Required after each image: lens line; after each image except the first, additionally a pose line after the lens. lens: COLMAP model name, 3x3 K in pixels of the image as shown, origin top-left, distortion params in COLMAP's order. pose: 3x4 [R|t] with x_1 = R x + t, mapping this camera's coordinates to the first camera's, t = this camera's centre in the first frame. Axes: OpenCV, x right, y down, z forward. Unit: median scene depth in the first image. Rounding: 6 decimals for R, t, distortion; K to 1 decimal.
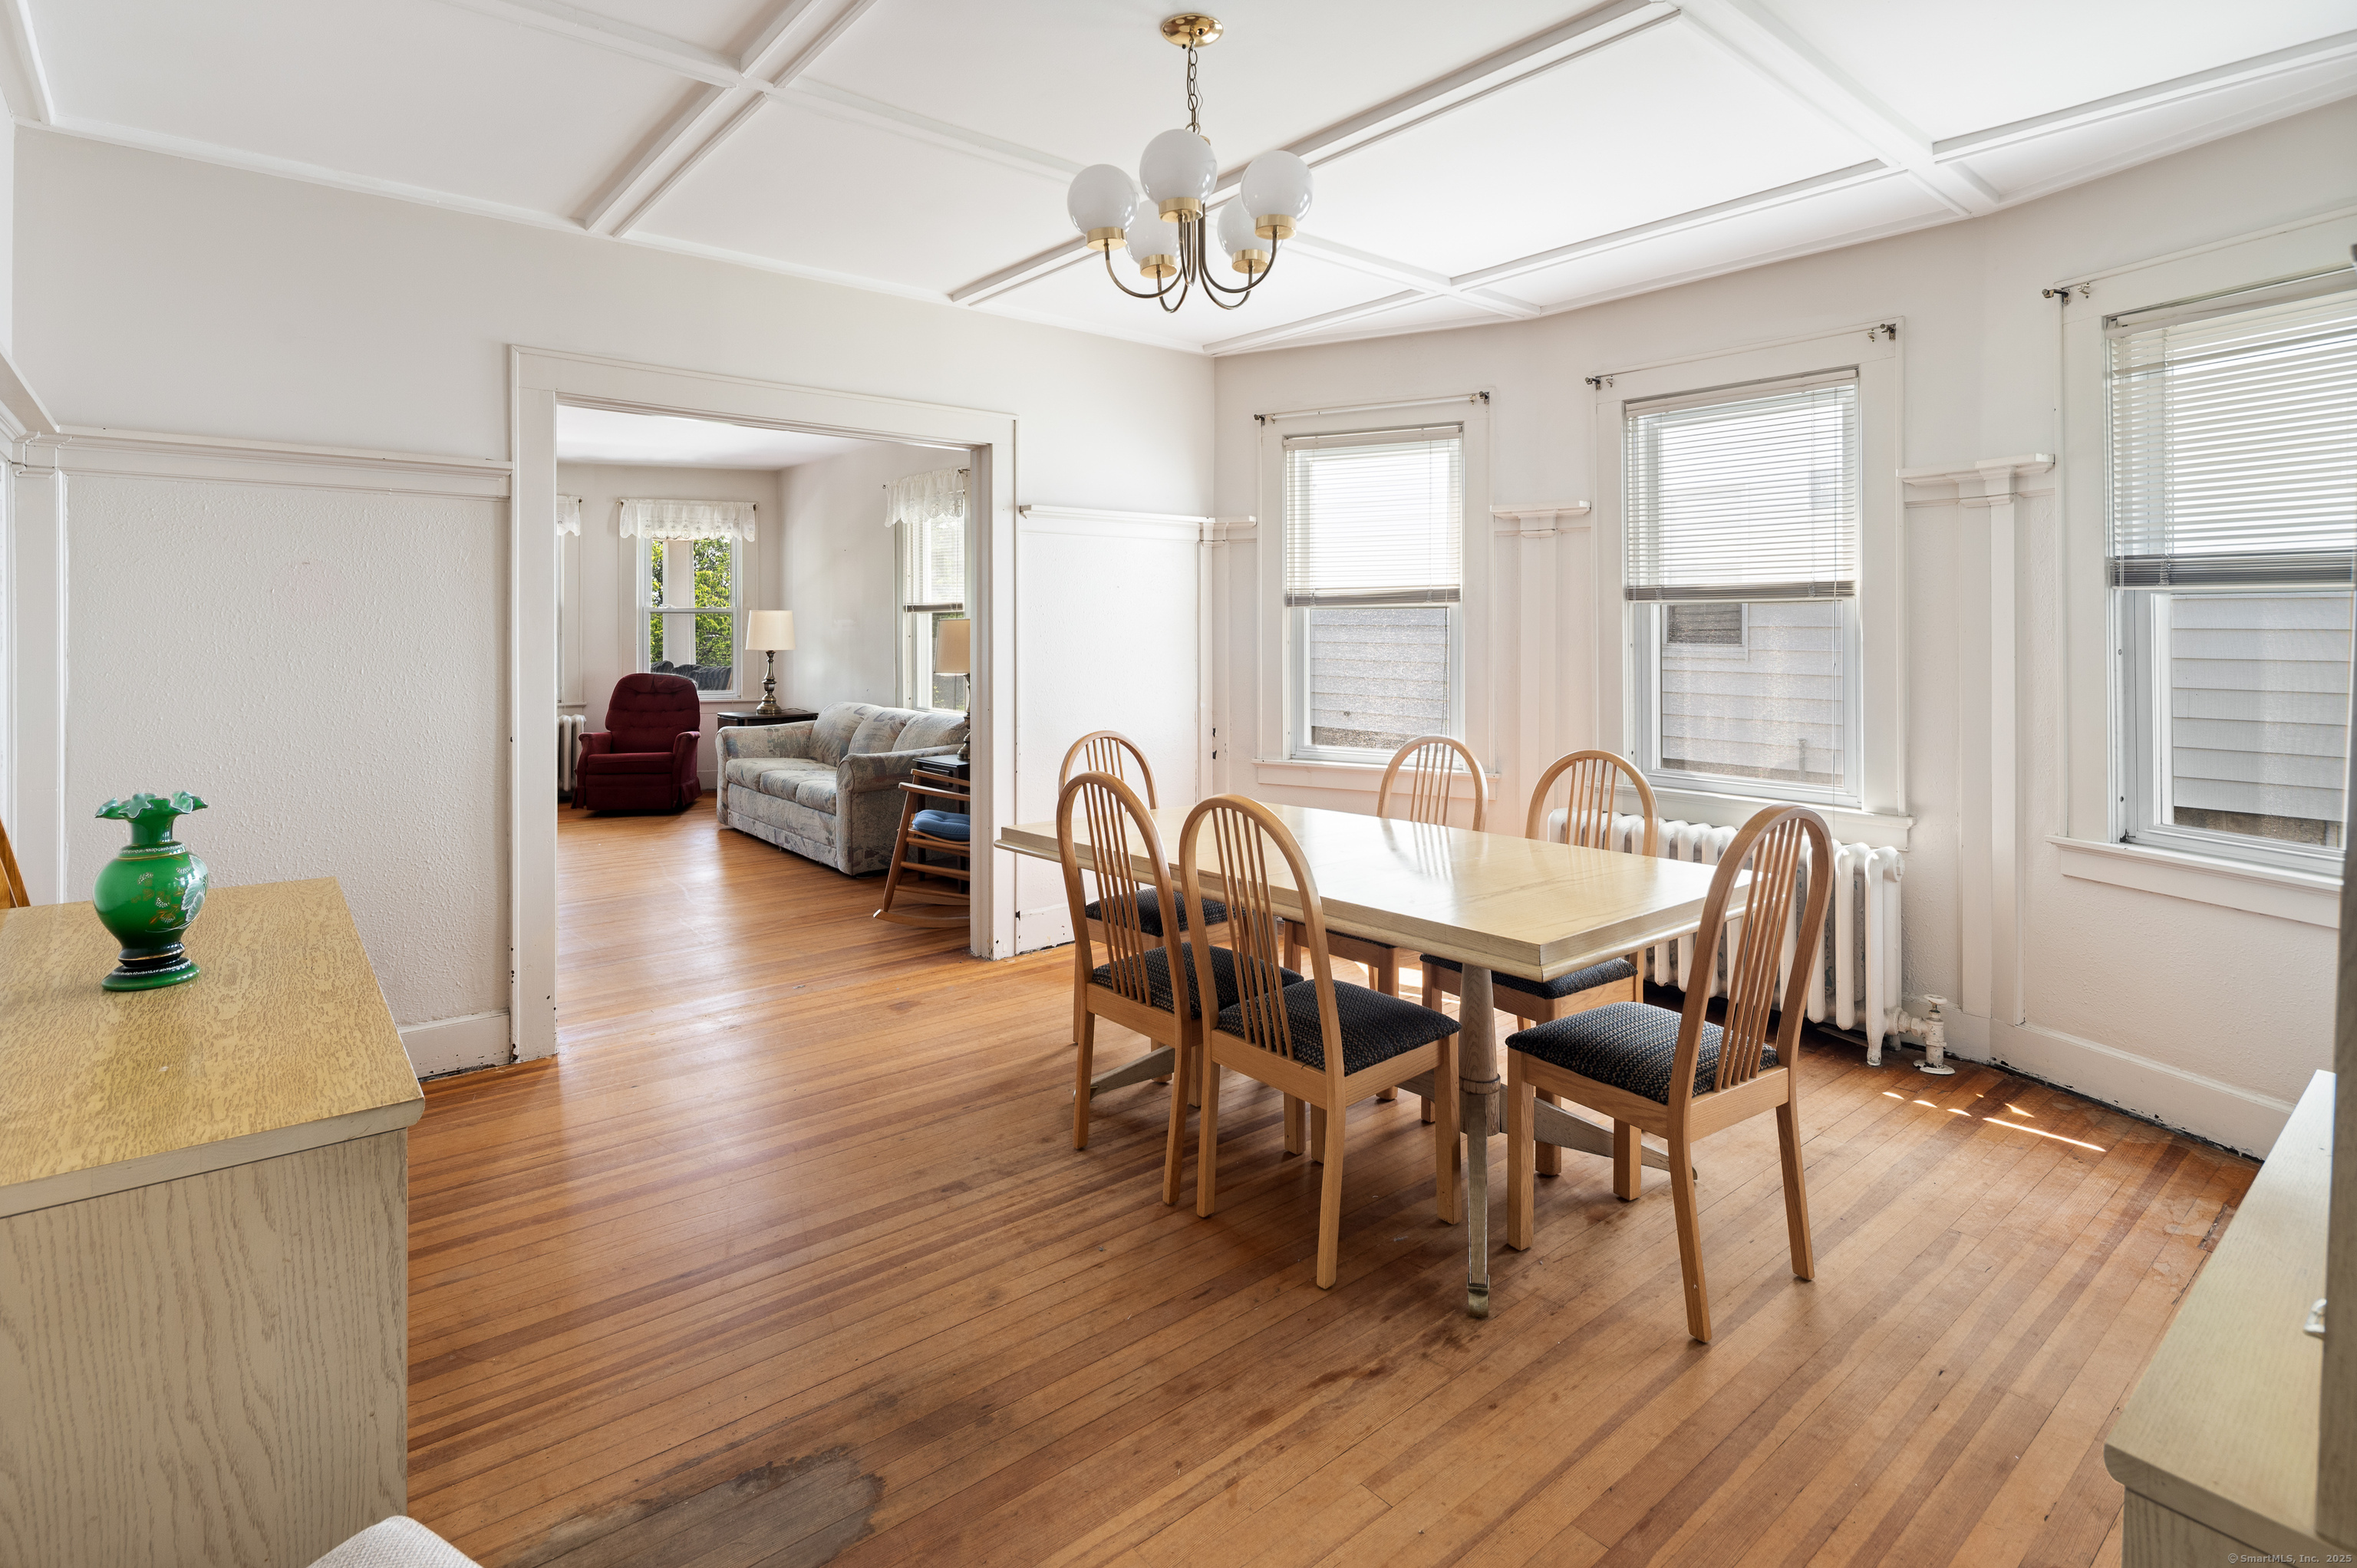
lens RADIAL K [[1148.0, 0, 1168.3], [0, 1148.0, 622.8], [0, 0, 1]] dist [0.003706, -0.000755]
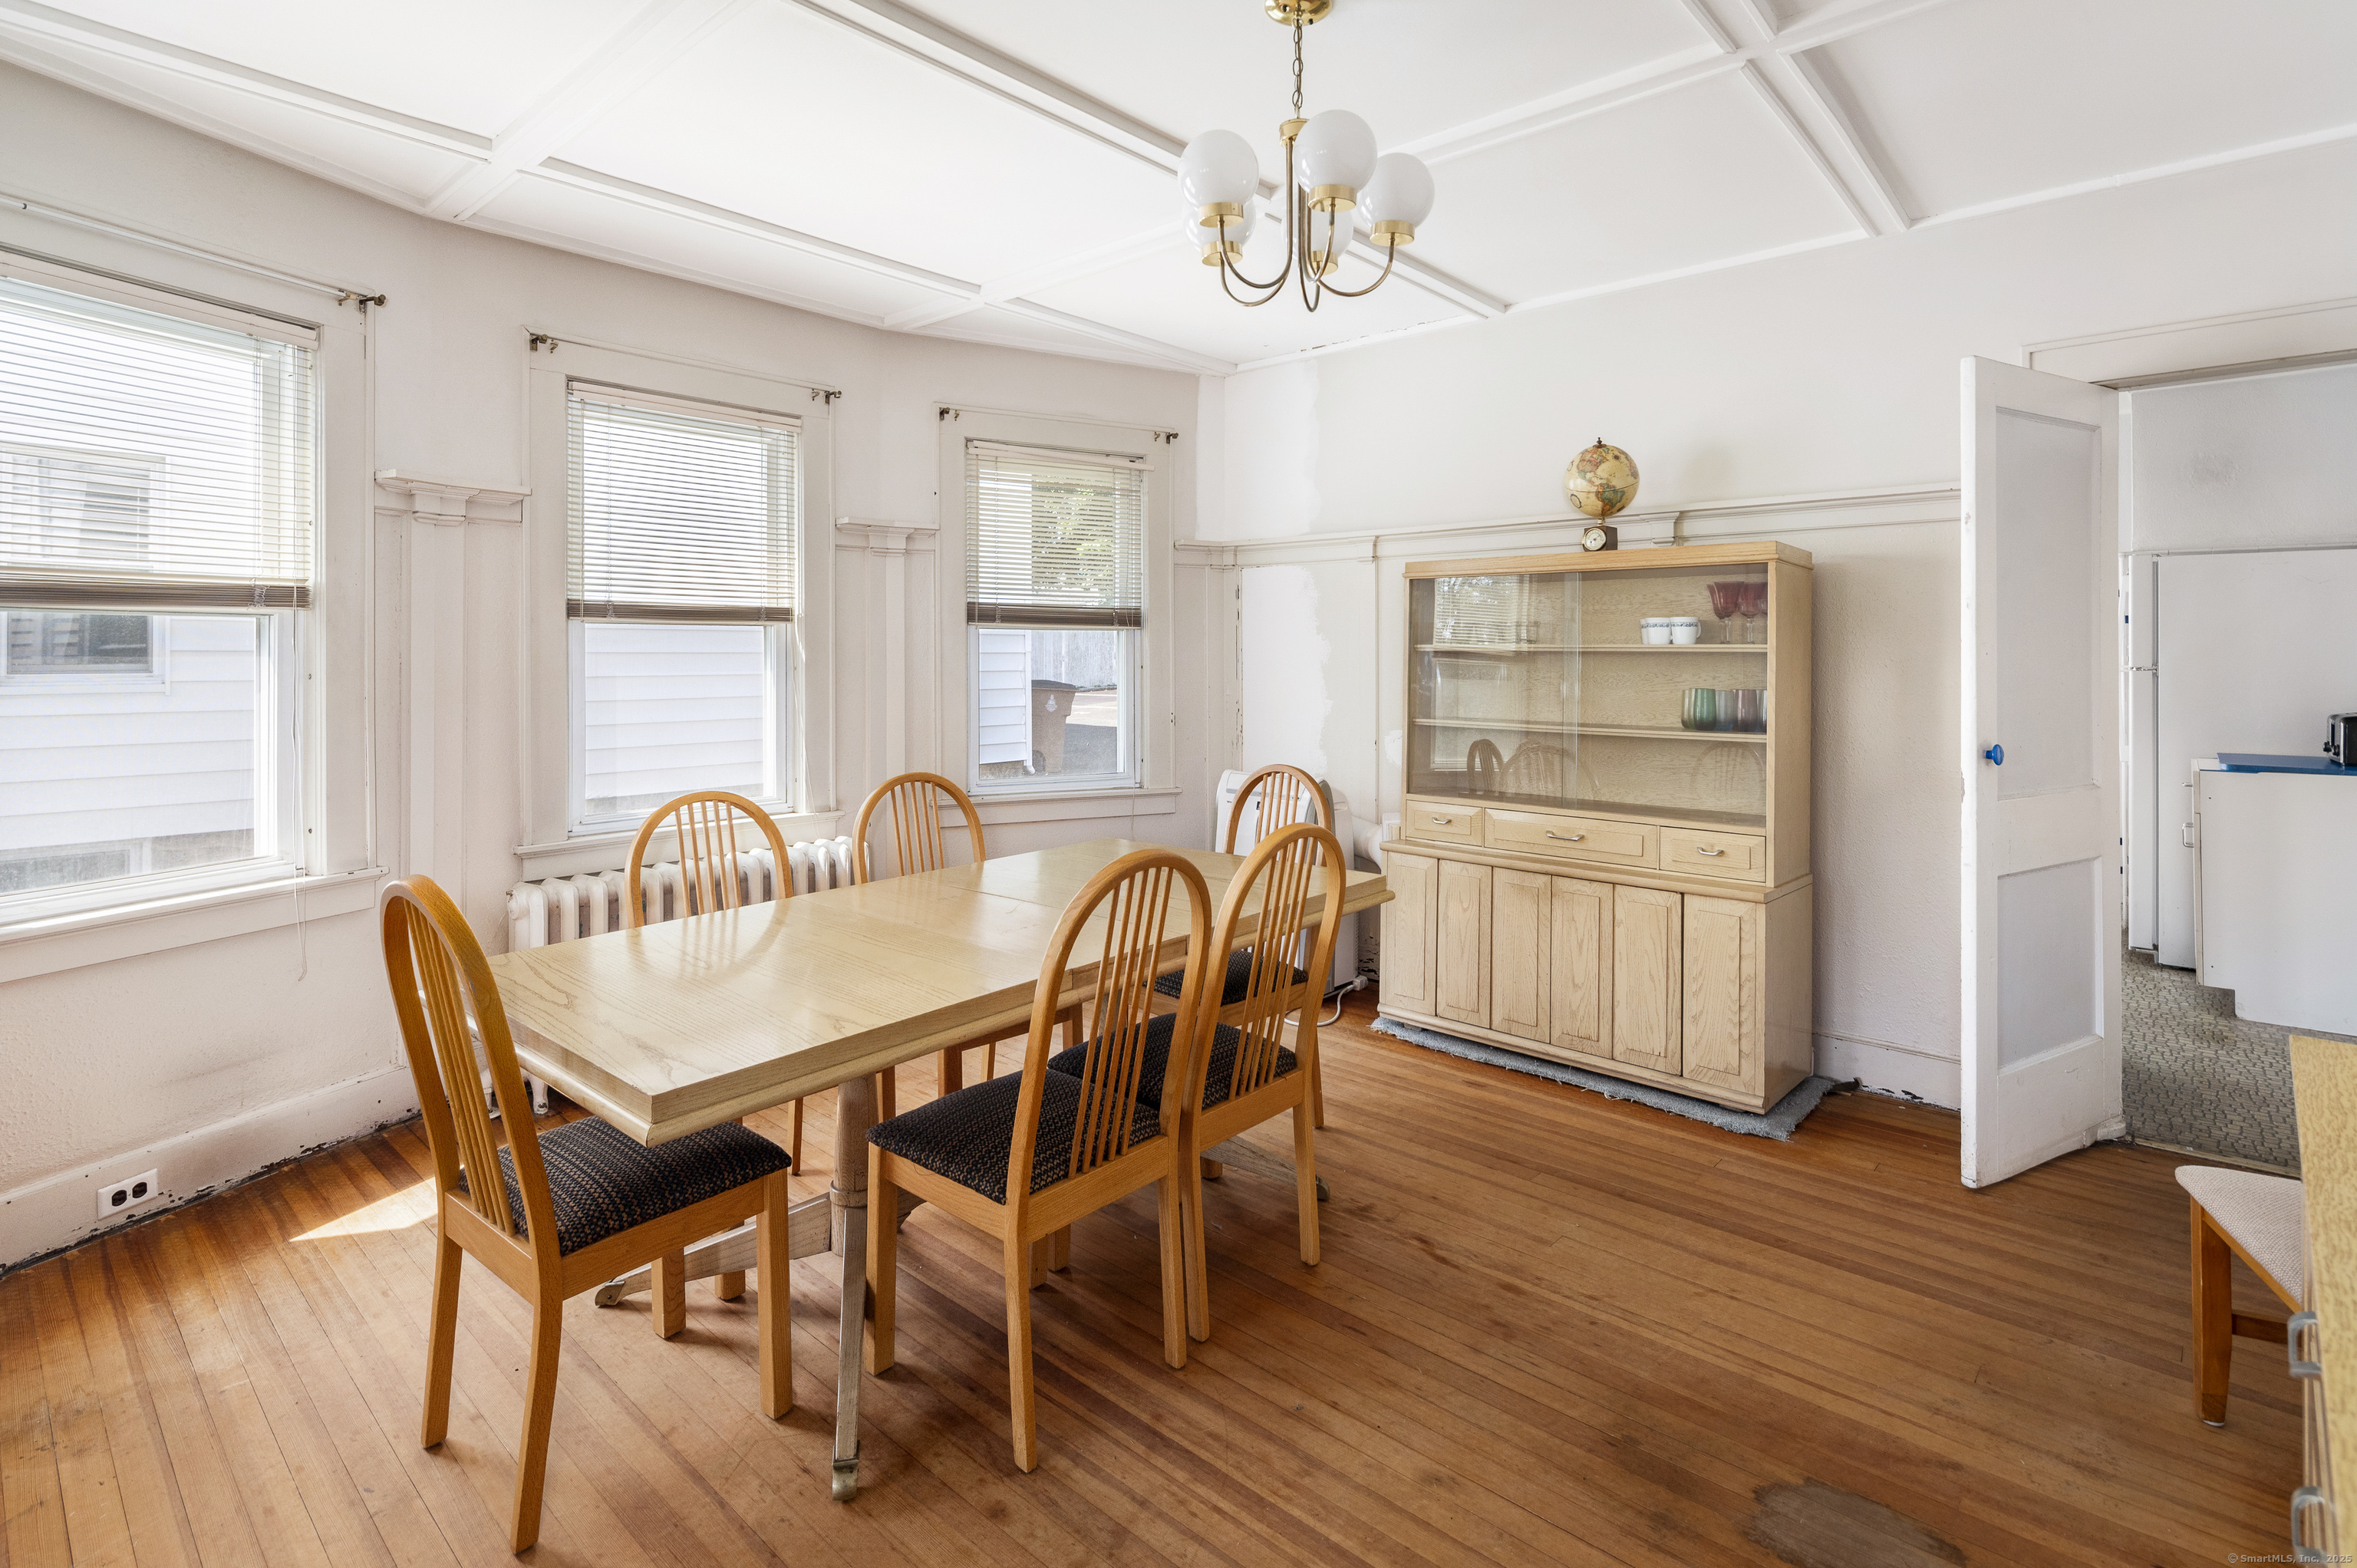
lens RADIAL K [[1148.0, 0, 1190.0], [0, 1148.0, 644.2], [0, 0, 1]] dist [0.003706, -0.000755]
pose [[-0.144683, 0.001595, 0.989477, -0.782766], [-0.009541, 0.999950, -0.003007, -0.001862], [-0.989432, -0.009876, -0.144661, 1.085148]]
